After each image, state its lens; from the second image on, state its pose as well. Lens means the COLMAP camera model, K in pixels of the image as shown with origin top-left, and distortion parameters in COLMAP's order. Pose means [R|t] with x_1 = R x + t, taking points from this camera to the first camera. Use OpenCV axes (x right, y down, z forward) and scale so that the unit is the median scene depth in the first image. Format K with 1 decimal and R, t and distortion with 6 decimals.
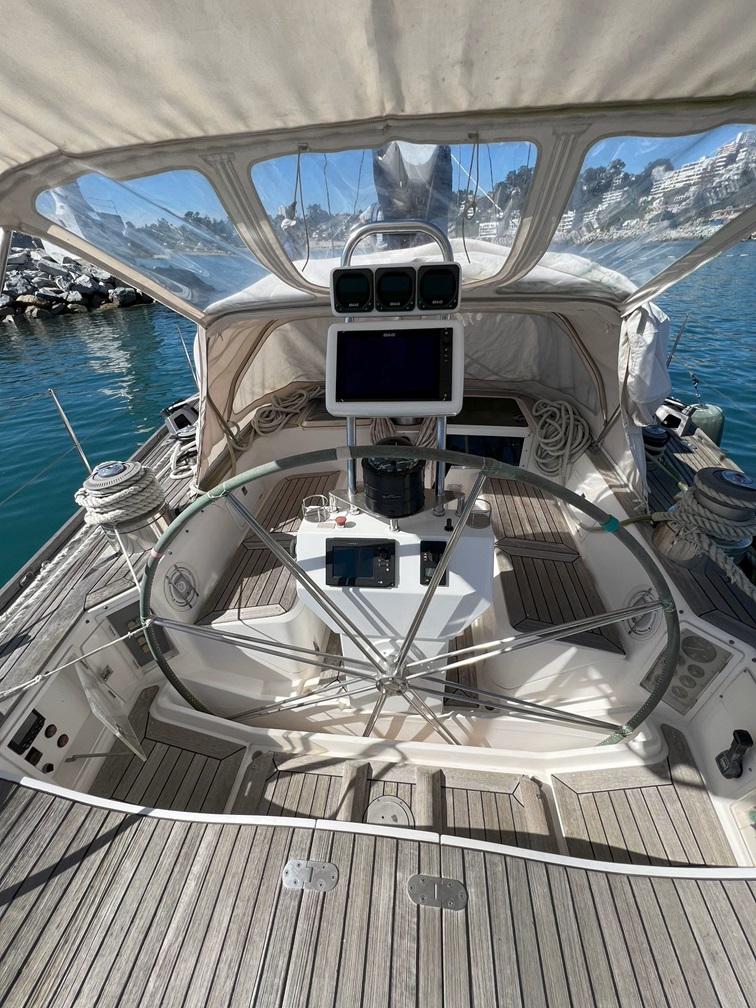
lens RADIAL K [[404.1, 0, 376.4], [0, 404.1, 502.0], [0, 0, 1]] dist [-0.015709, 0.000273]
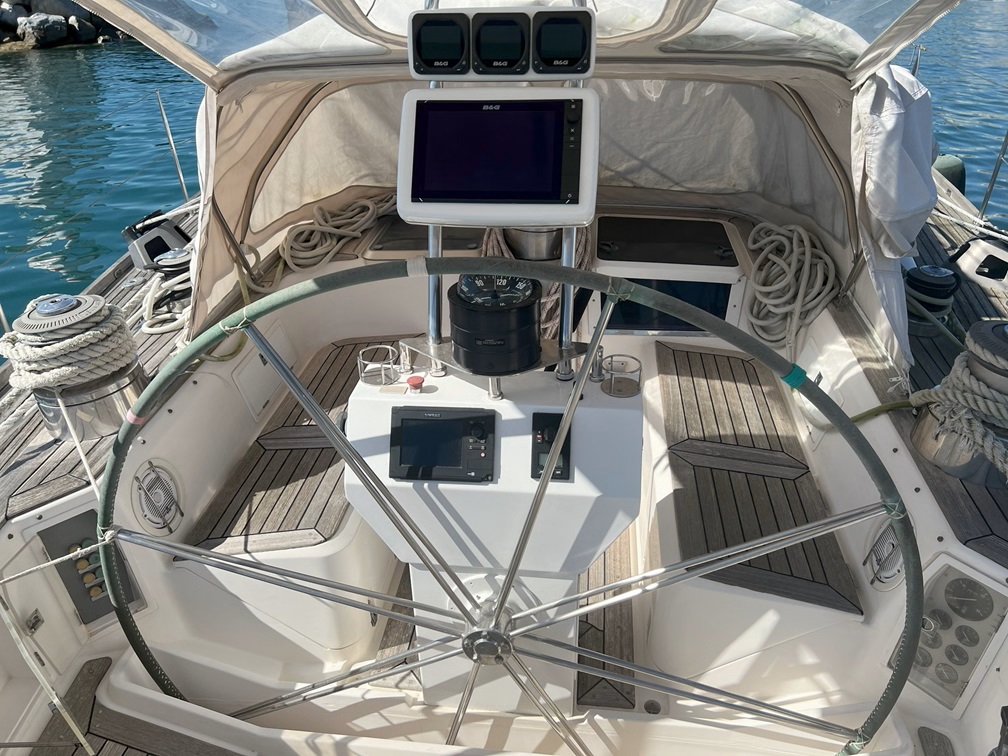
lens RADIAL K [[764.8, 0, 504.0], [0, 764.8, 378.0], [0, 0, 1]] dist [0.041514, -0.071667]
pose [[0.999670, 0.025695, -0.000394, 0.048002], [-0.025666, 0.997521, -0.065522, 0.098615], [-0.001291, 0.065511, 0.997851, -0.209281]]
